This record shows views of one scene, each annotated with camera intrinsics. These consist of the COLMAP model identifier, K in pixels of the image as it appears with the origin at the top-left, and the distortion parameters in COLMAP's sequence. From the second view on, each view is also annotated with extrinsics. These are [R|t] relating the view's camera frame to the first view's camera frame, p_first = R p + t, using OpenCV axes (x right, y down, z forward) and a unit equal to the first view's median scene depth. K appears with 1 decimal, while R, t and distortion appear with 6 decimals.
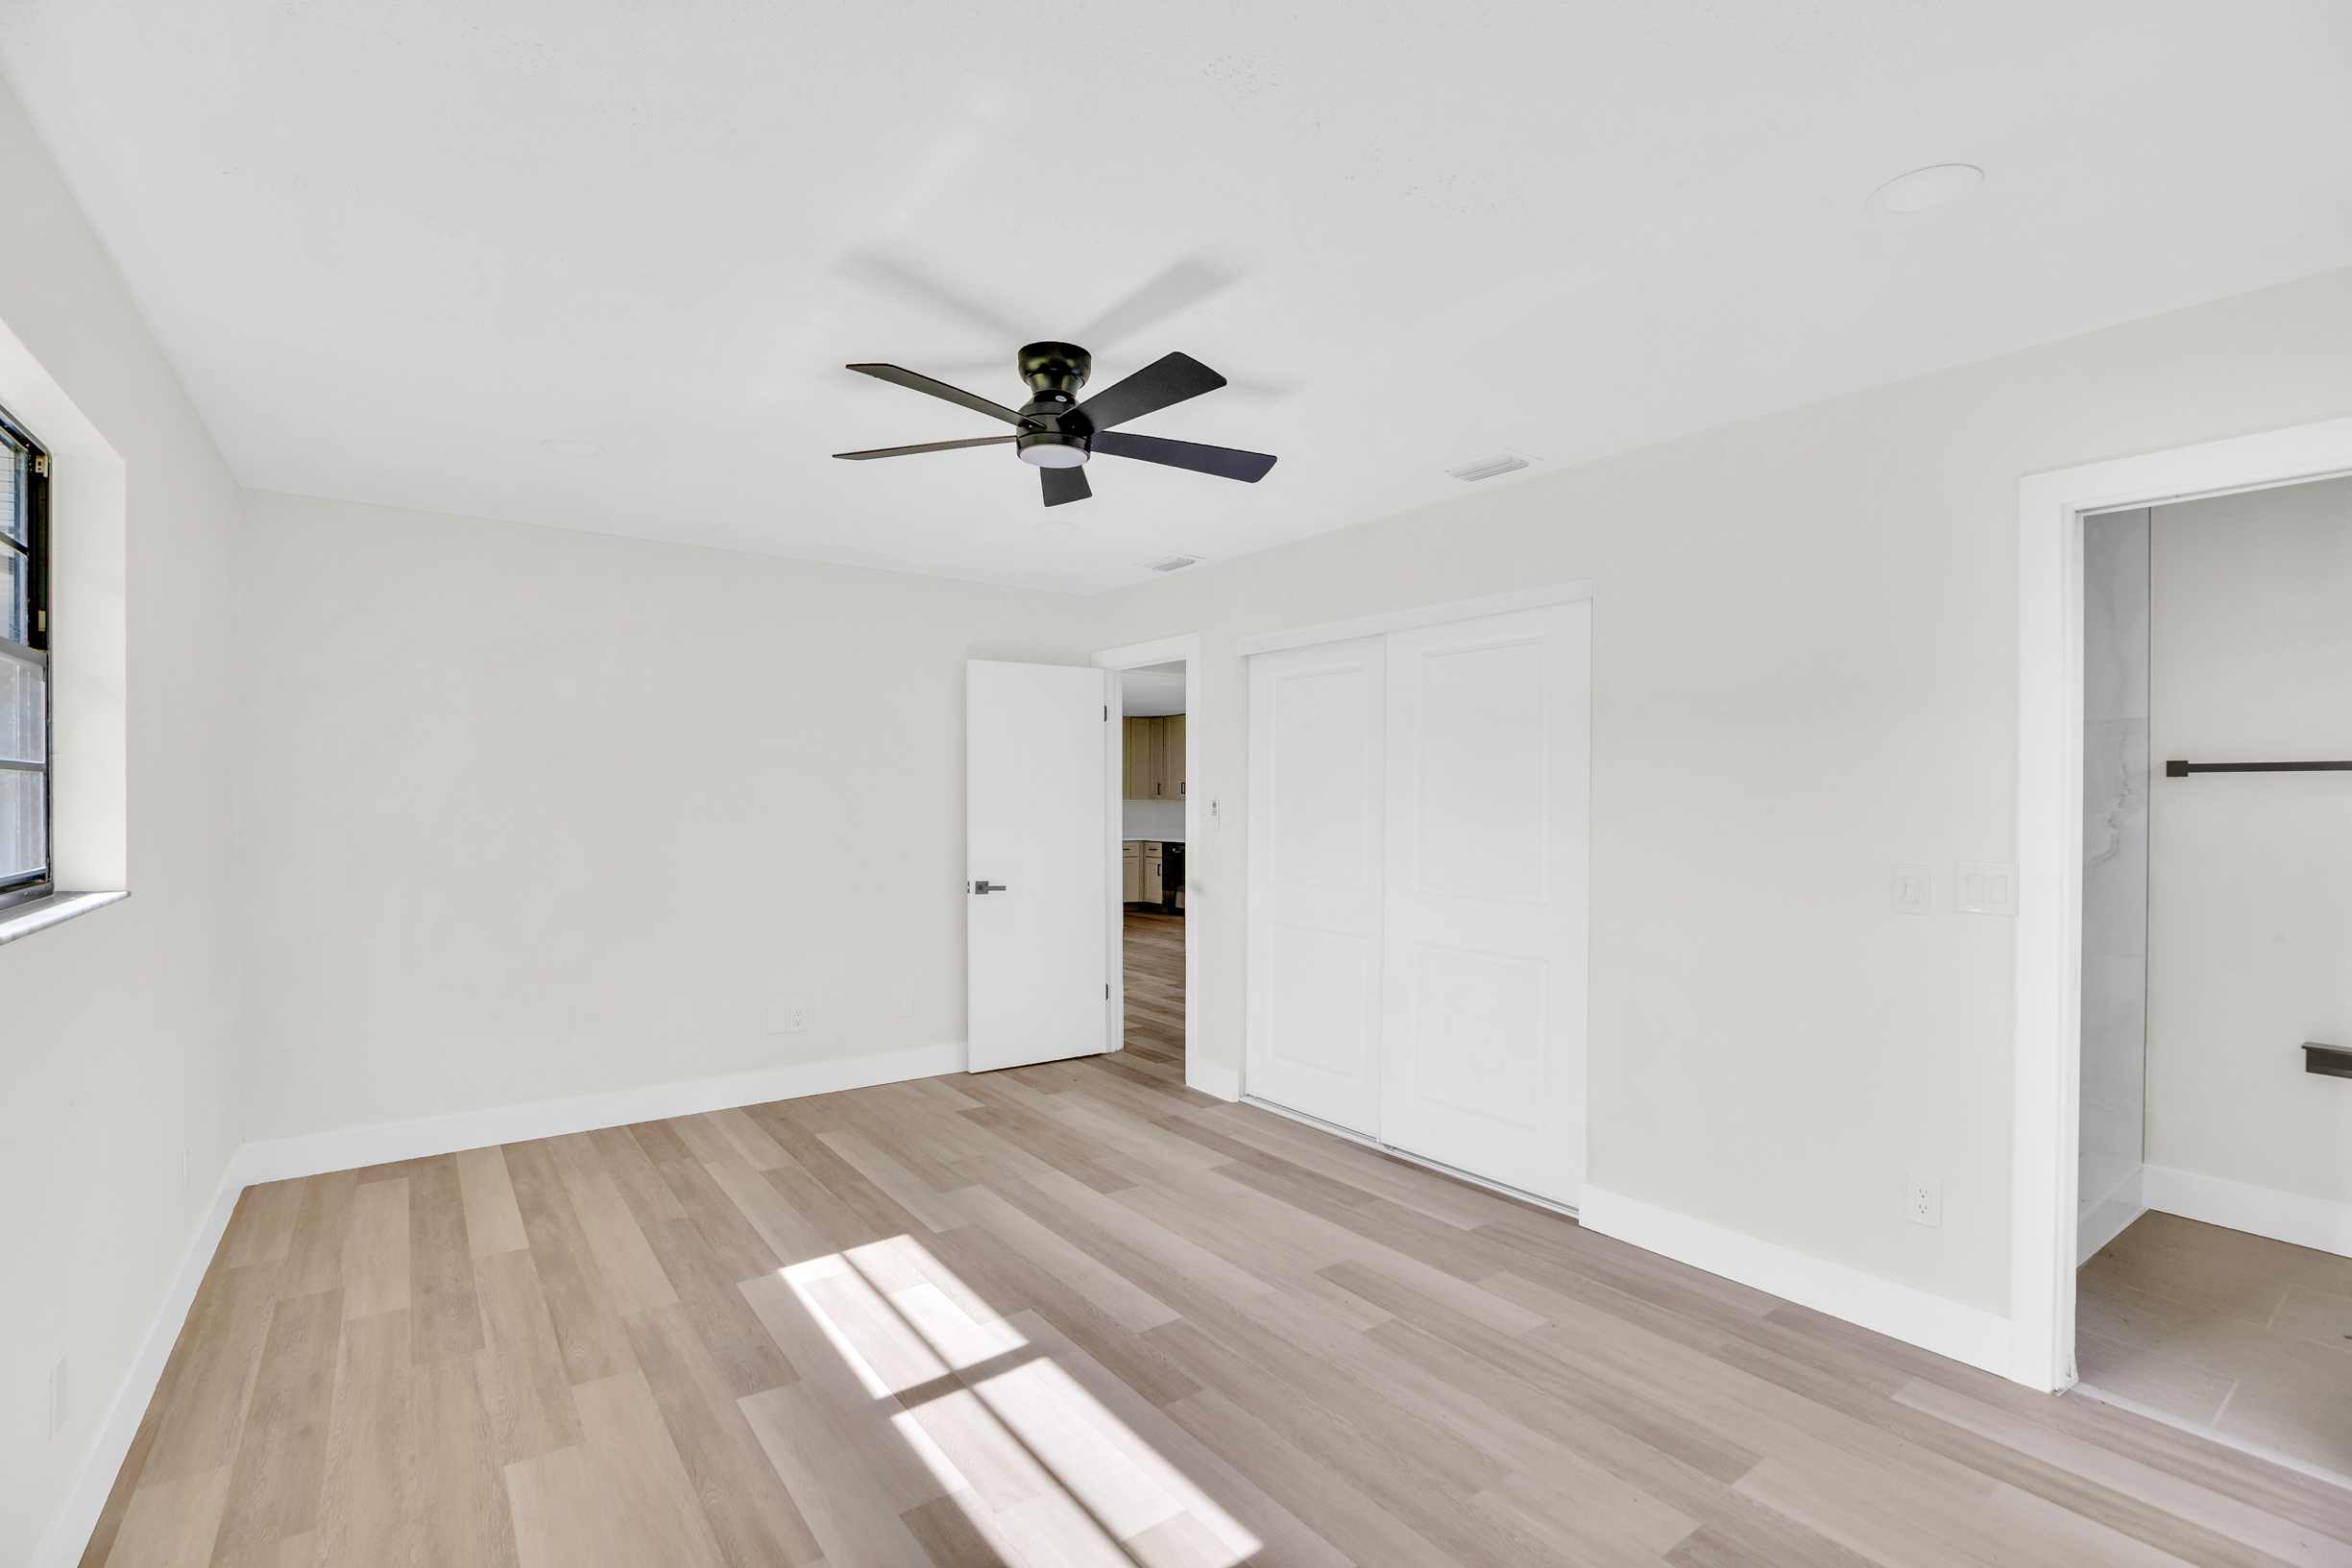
lens RADIAL K [[1066.0, 0, 1183.8], [0, 1066.0, 787.7], [0, 0, 1]] dist [-0.011346, 0.001016]
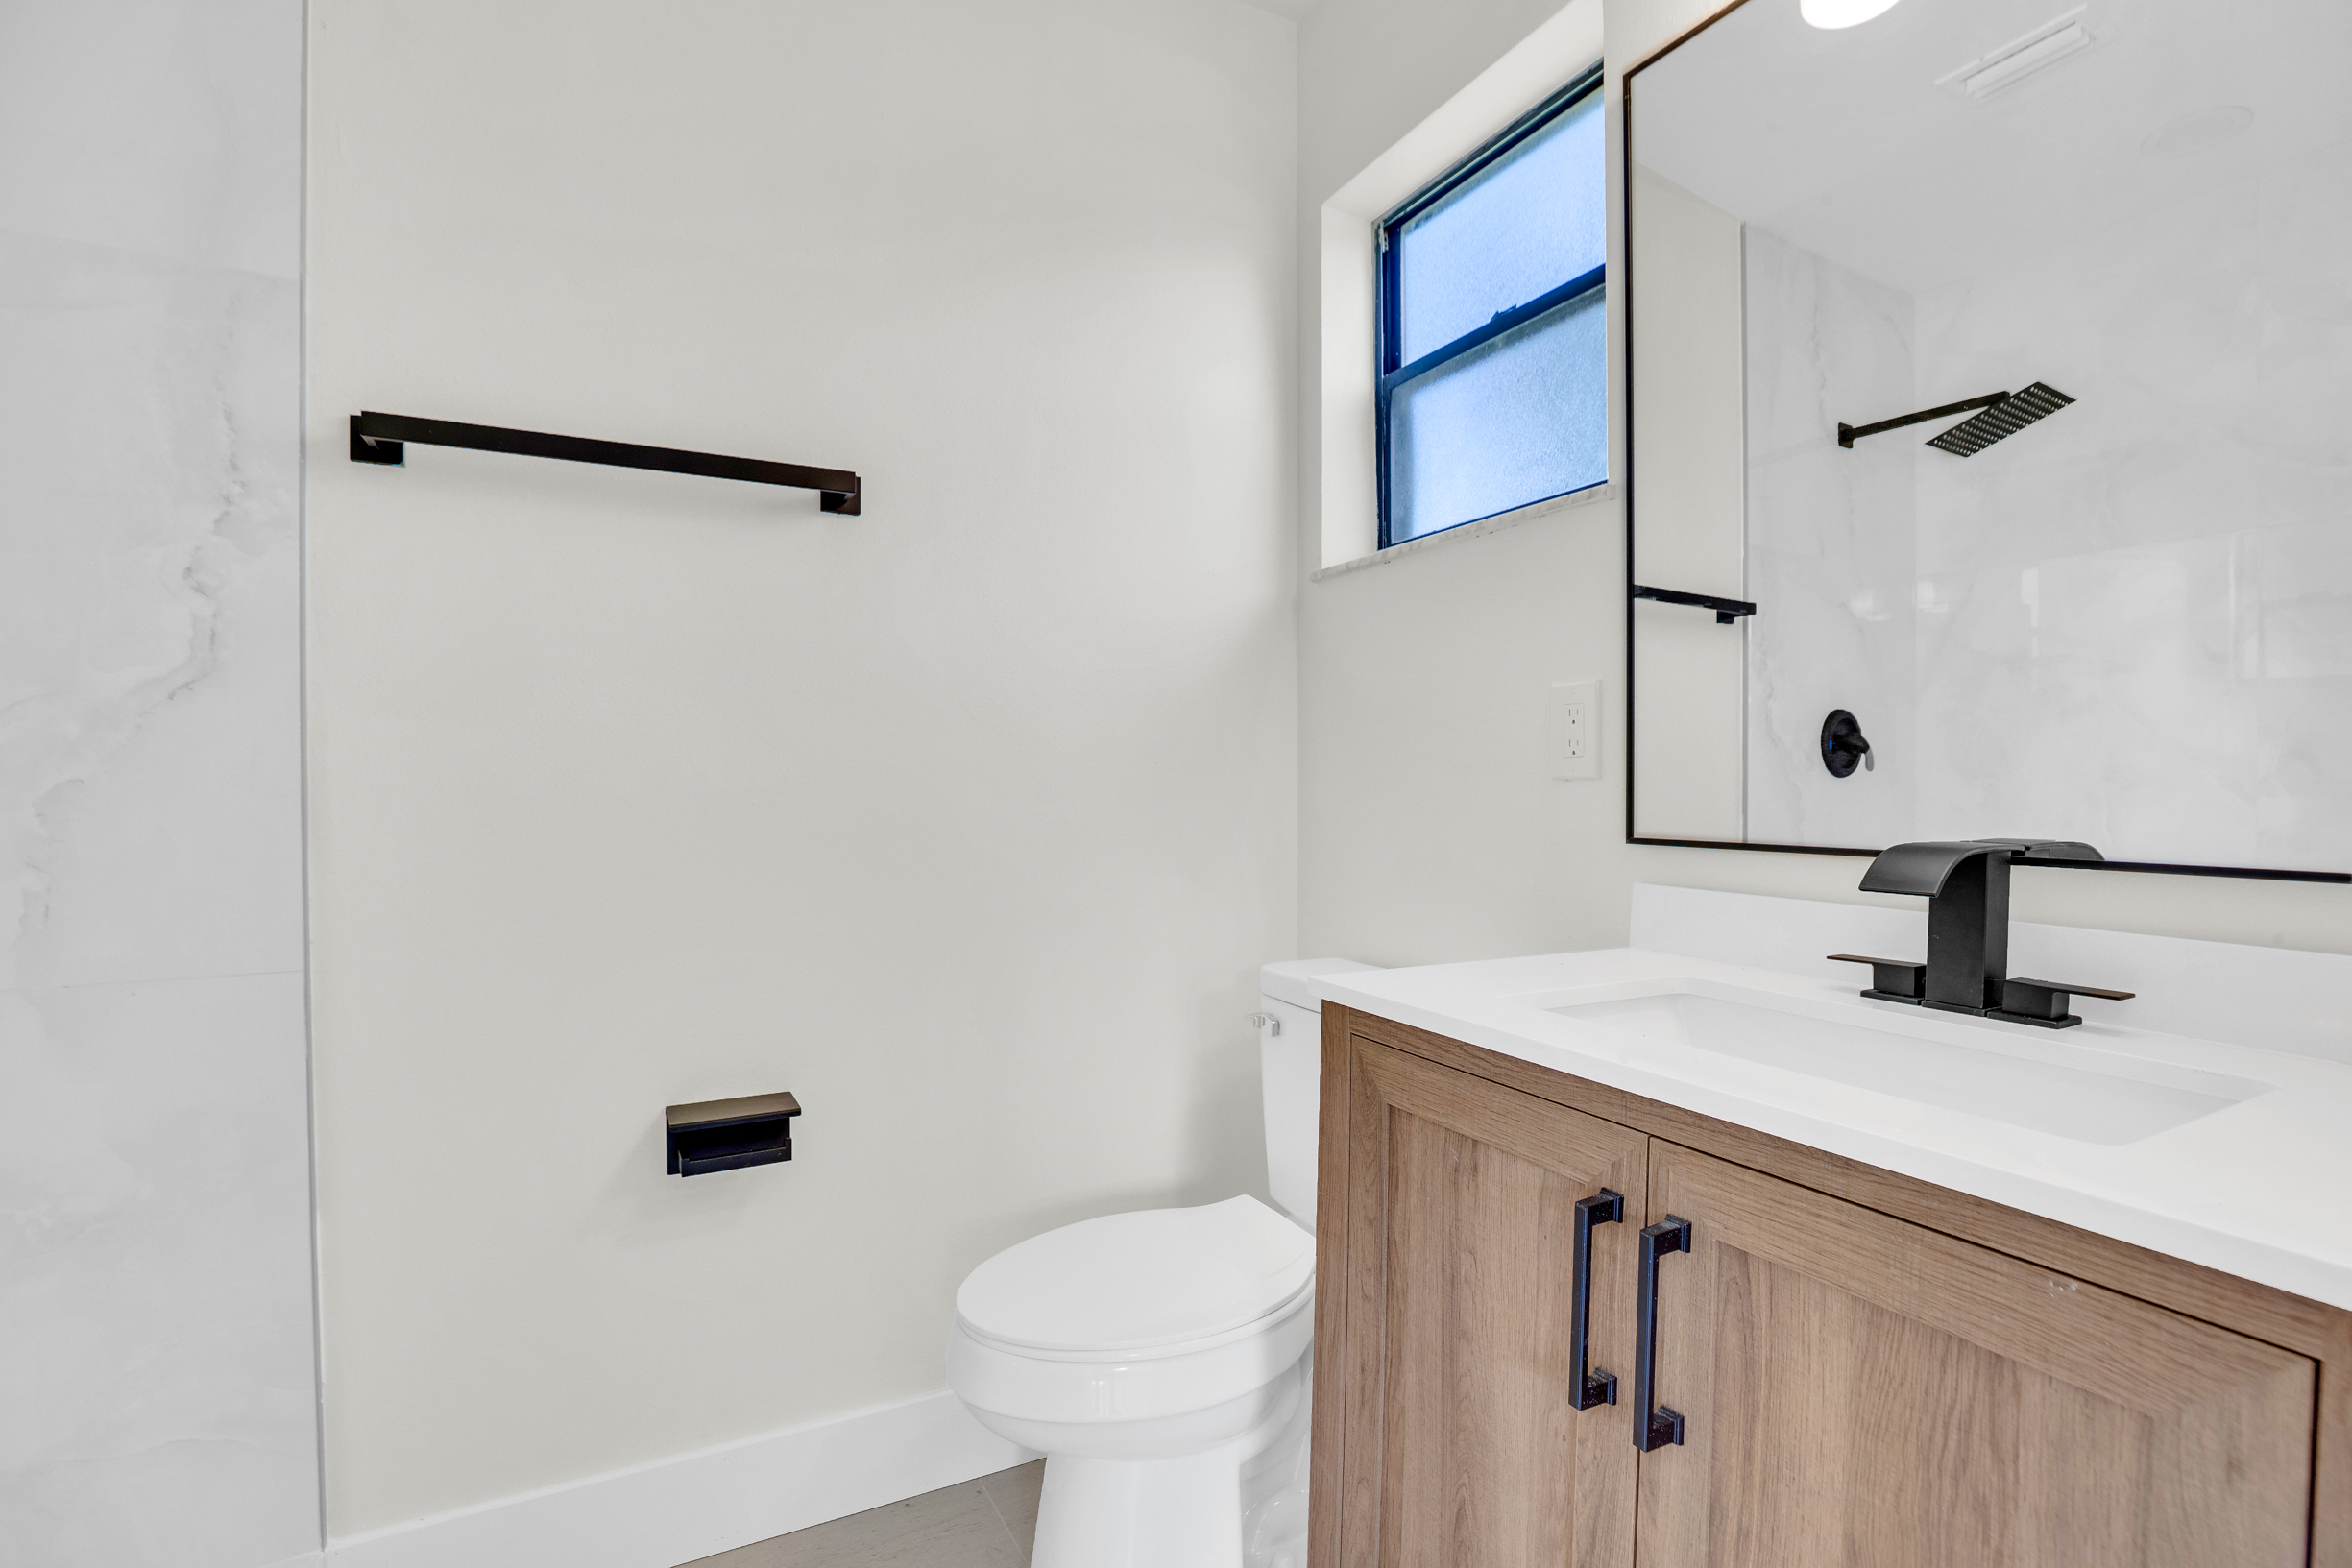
lens RADIAL K [[1066.0, 0, 1181.9], [0, 1066.0, 789.4], [0, 0, 1]] dist [-0.011346, 0.001016]
pose [[0.160998, -0.013357, 0.986864, 0.742043], [-0.003181, 0.999896, 0.014052, 0.115183], [-0.986950, -0.005402, 0.160939, 0.793078]]
